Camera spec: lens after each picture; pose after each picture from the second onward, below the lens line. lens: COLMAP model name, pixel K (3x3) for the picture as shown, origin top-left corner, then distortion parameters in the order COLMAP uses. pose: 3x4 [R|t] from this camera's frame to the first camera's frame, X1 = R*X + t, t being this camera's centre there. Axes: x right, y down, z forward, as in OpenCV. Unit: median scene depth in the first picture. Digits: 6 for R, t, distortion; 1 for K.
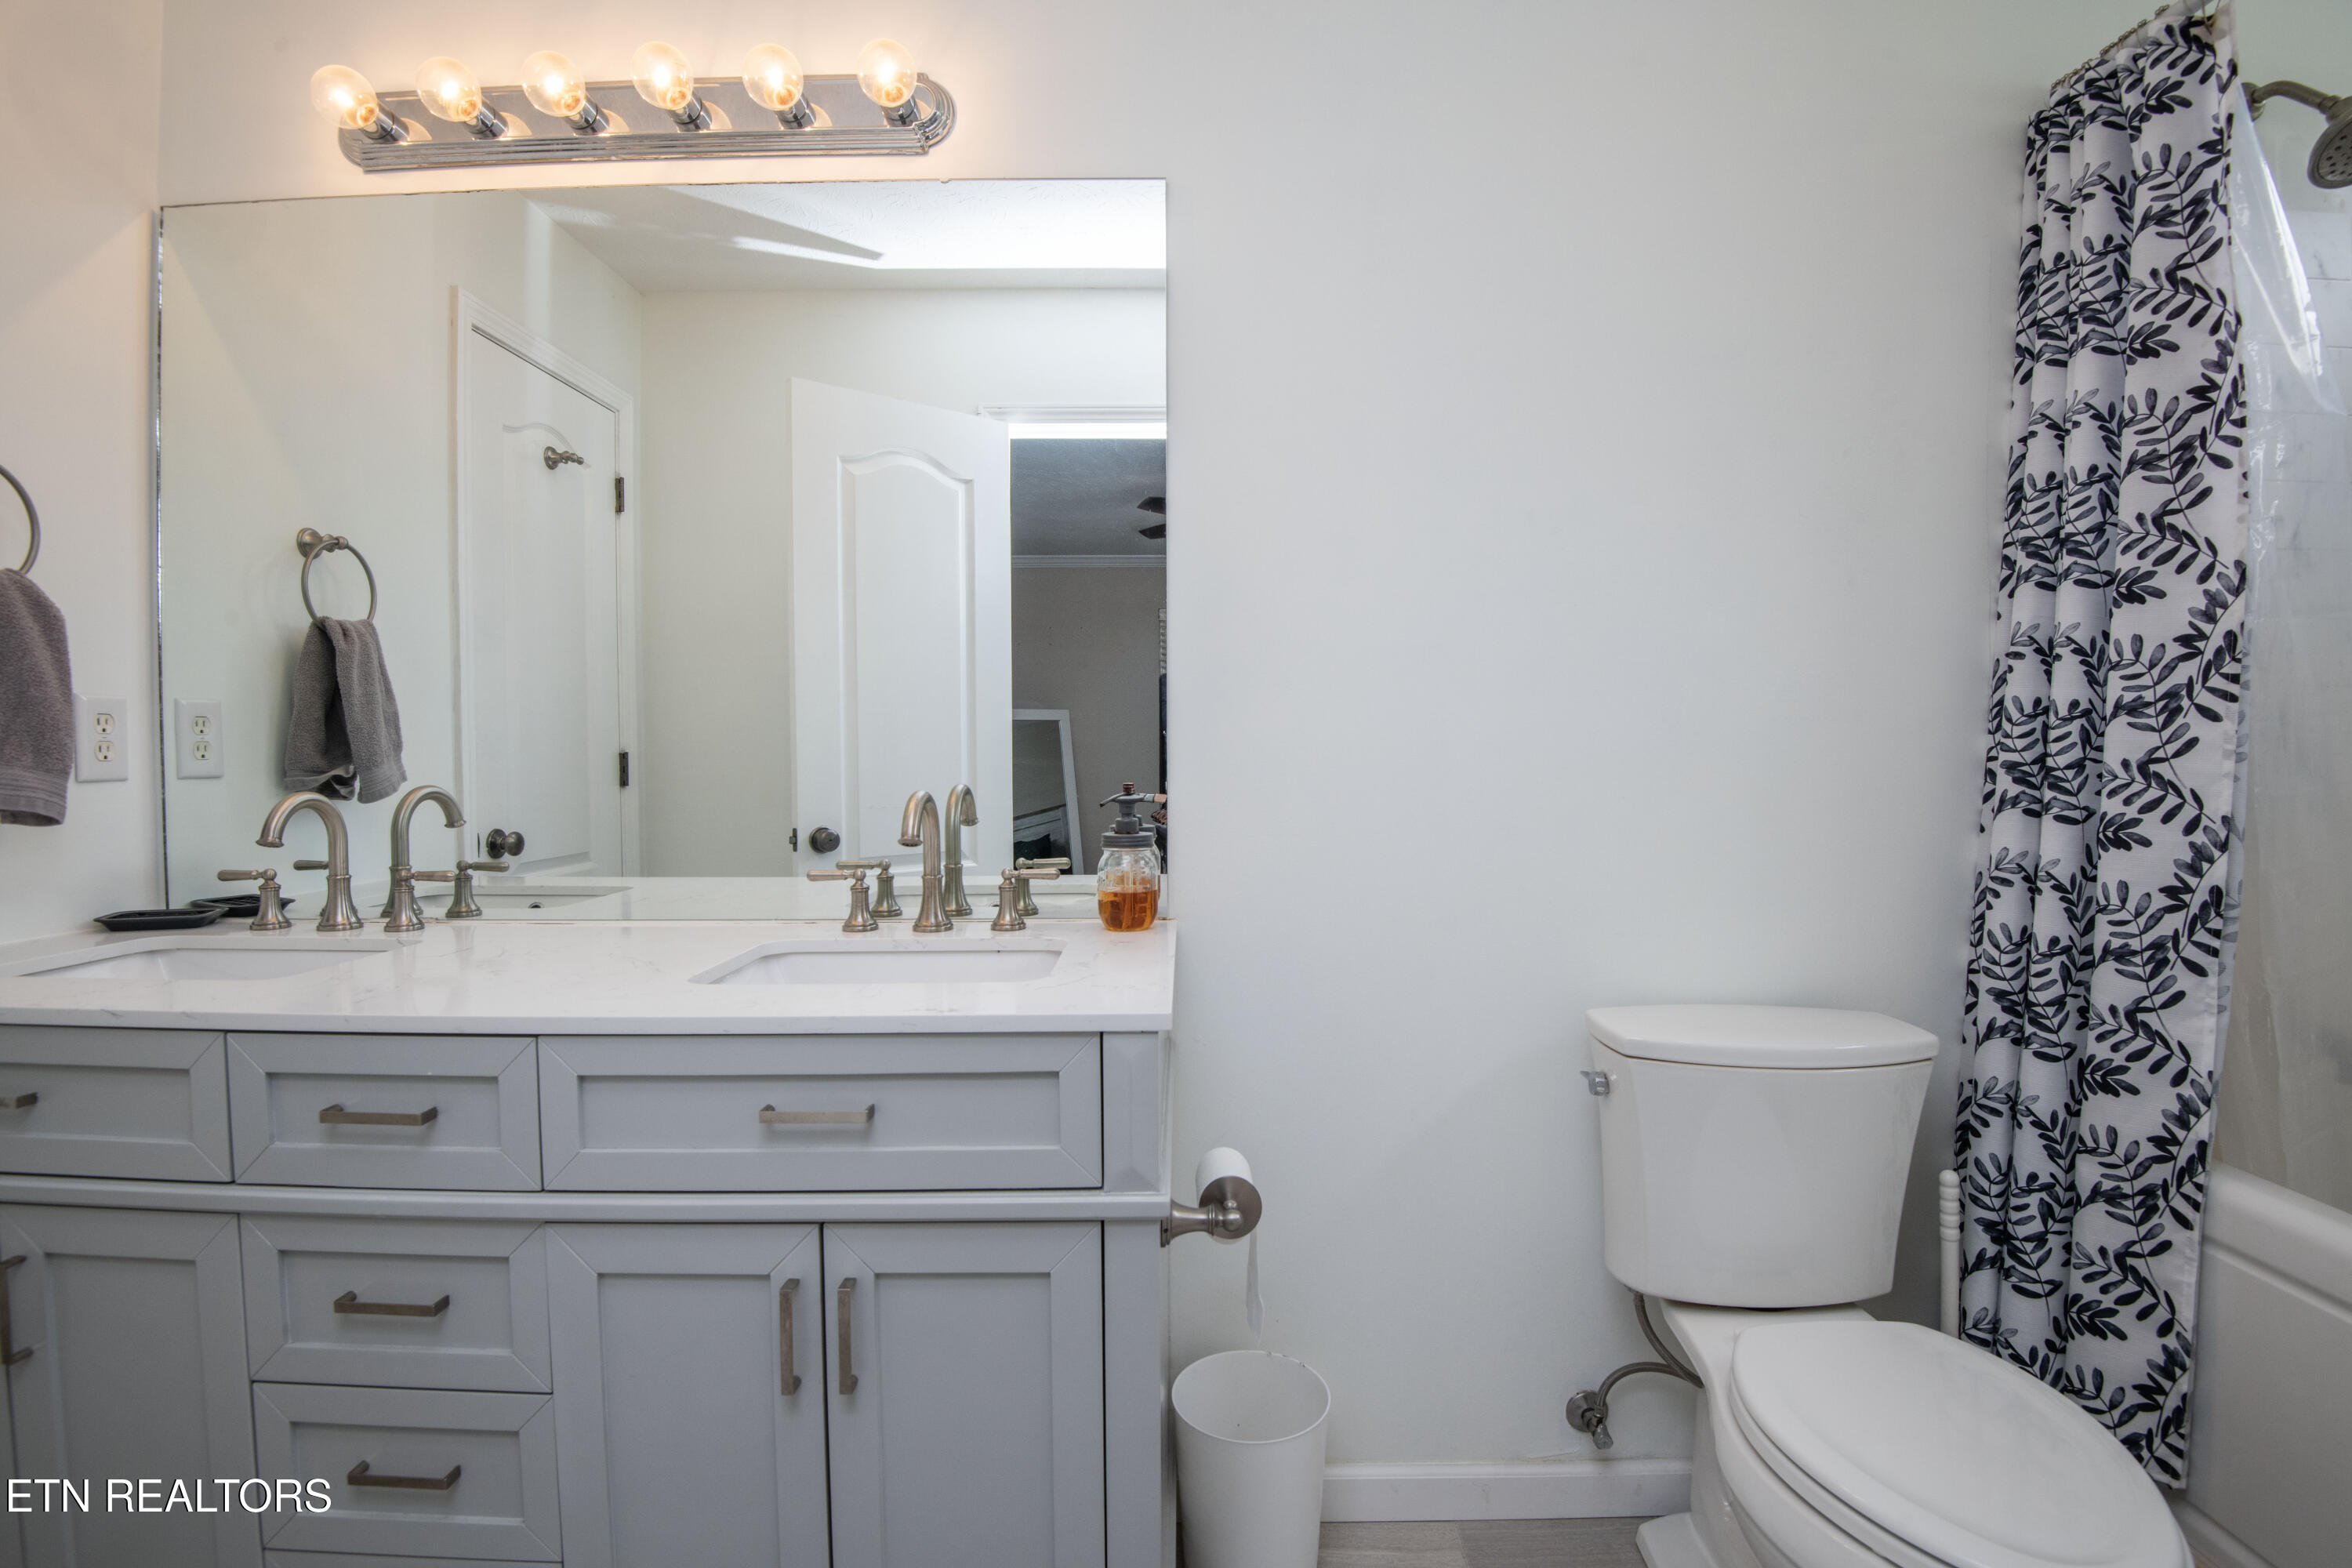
lens RADIAL K [[1080.3, 0, 1188.4], [0, 1080.3, 780.6], [0, 0, 1]] dist [-0.013037, -0.017578]
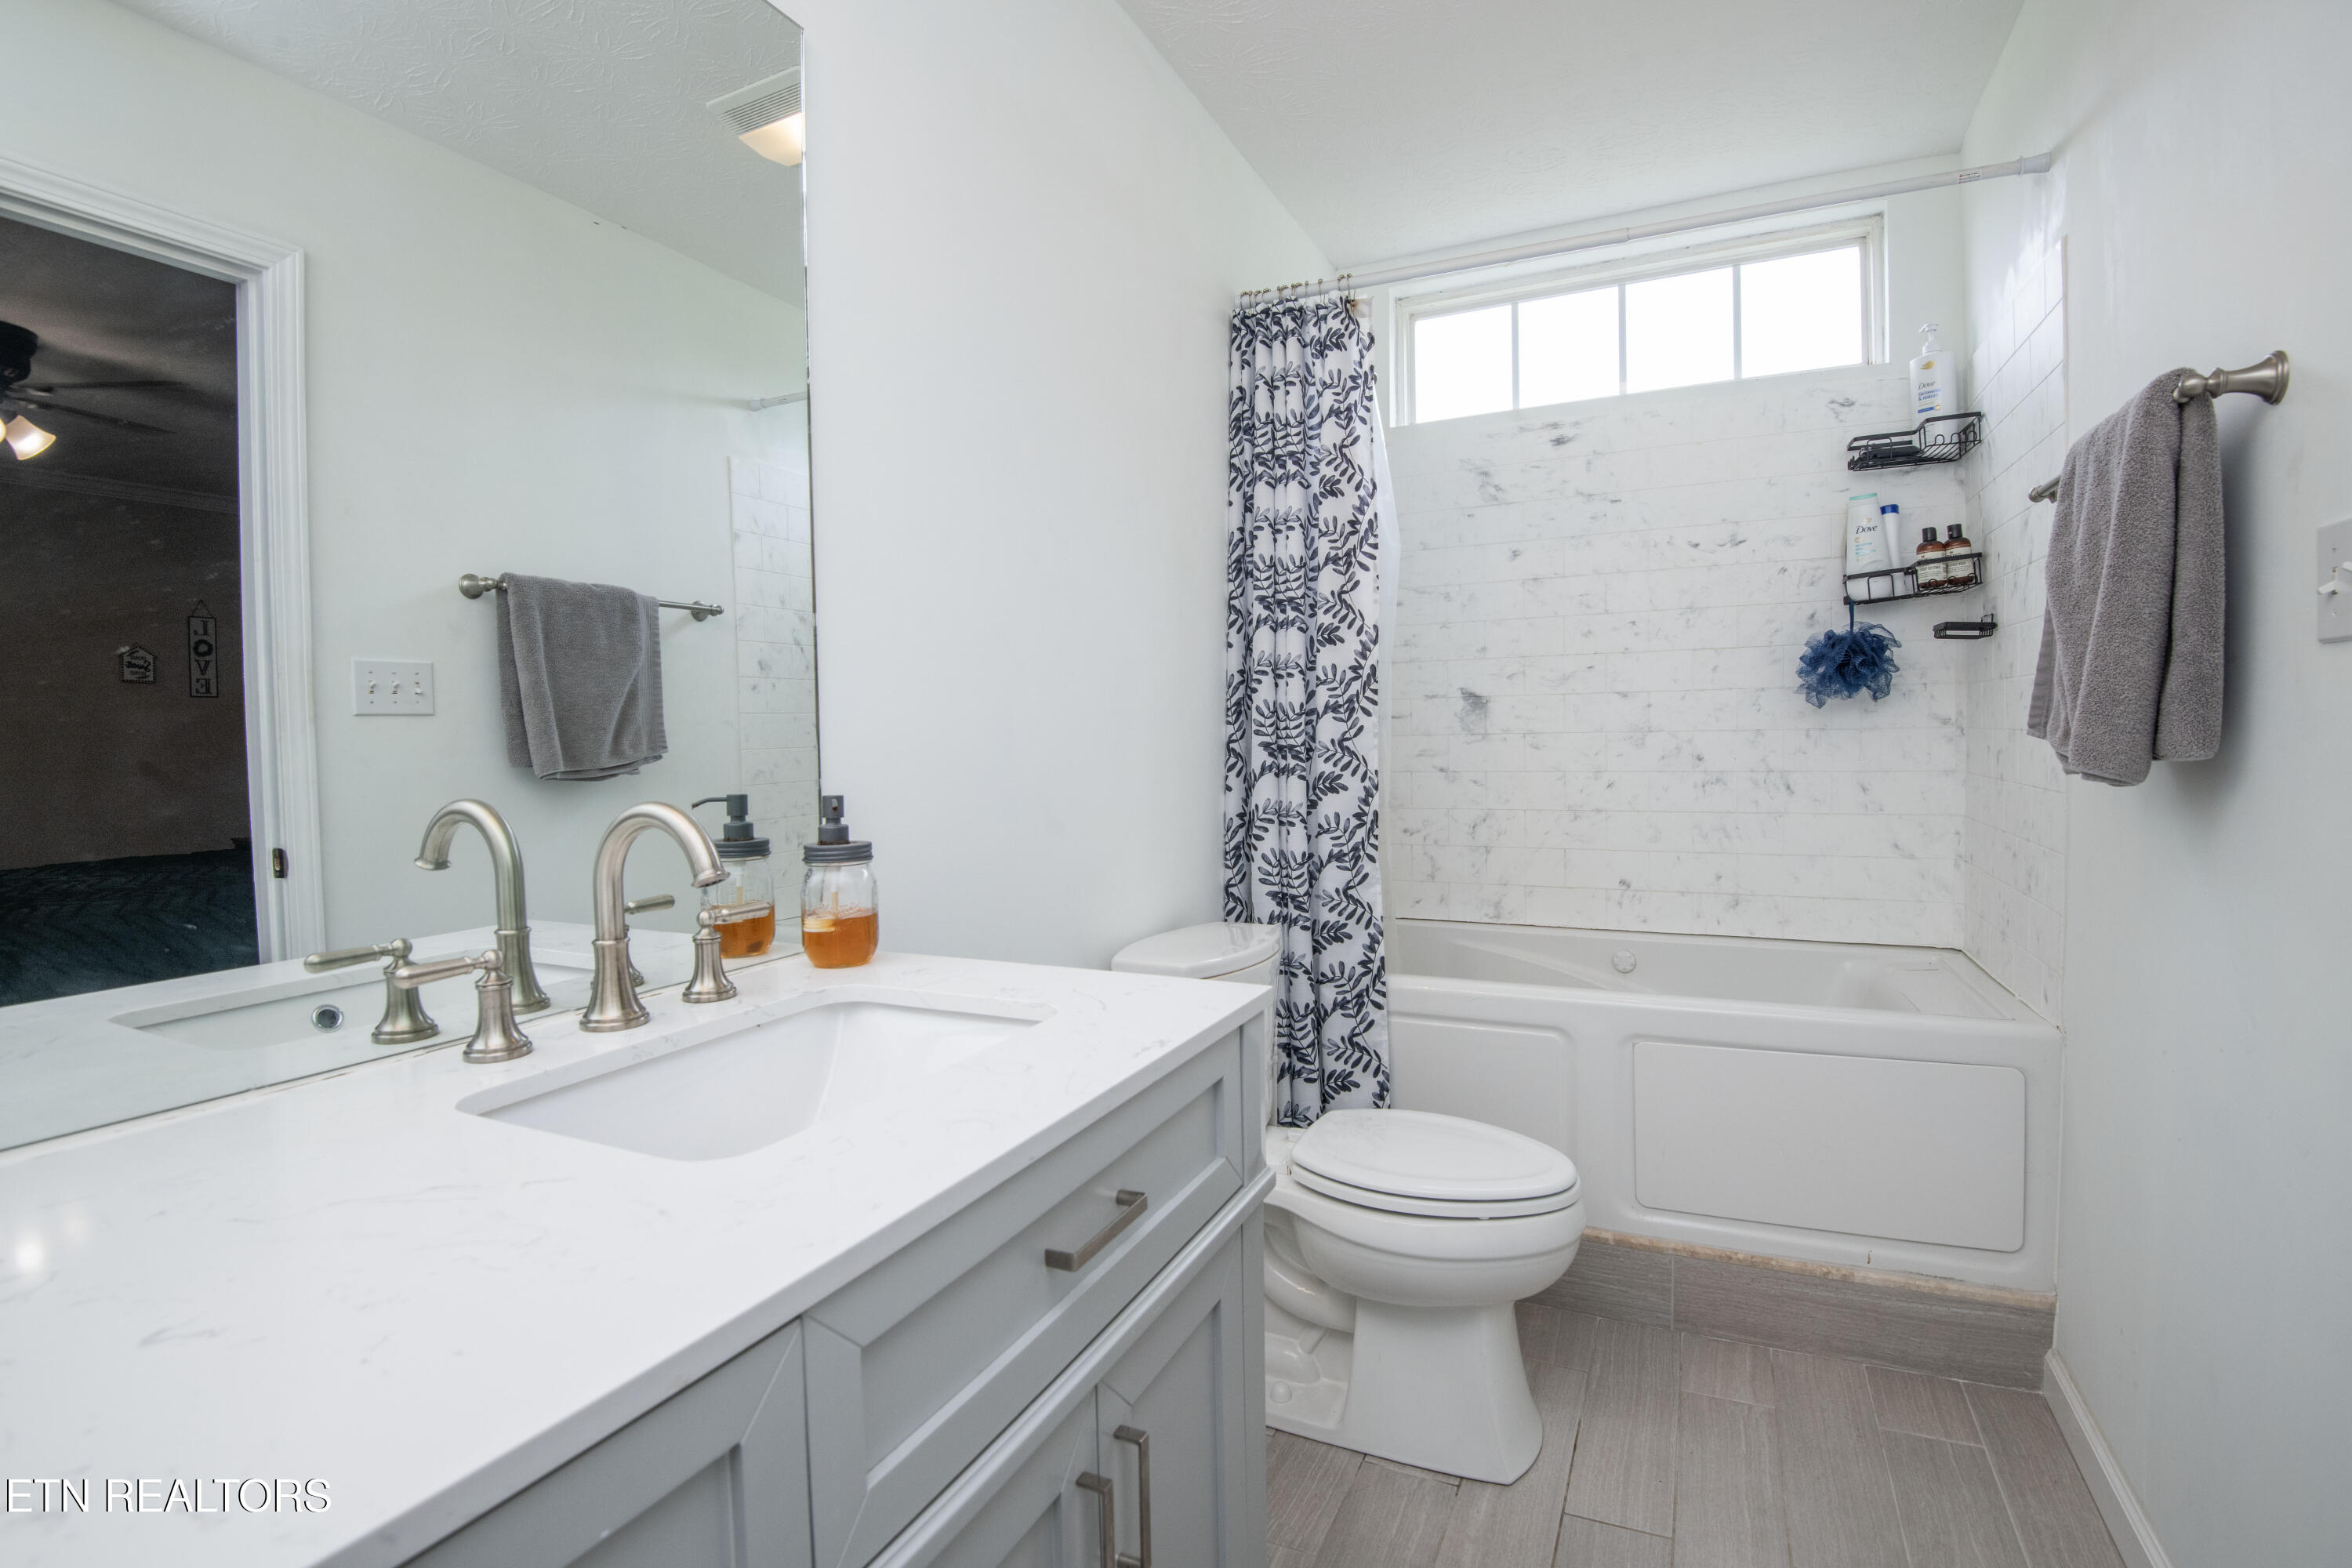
lens RADIAL K [[1080.3, 0, 1188.4], [0, 1080.3, 780.6], [0, 0, 1]] dist [-0.013037, -0.017578]
pose [[0.433665, -0.042421, 0.900075, -0.751819], [0.043608, 0.998709, 0.026059, -0.009526], [-0.900018, 0.027950, 0.434955, 0.481669]]
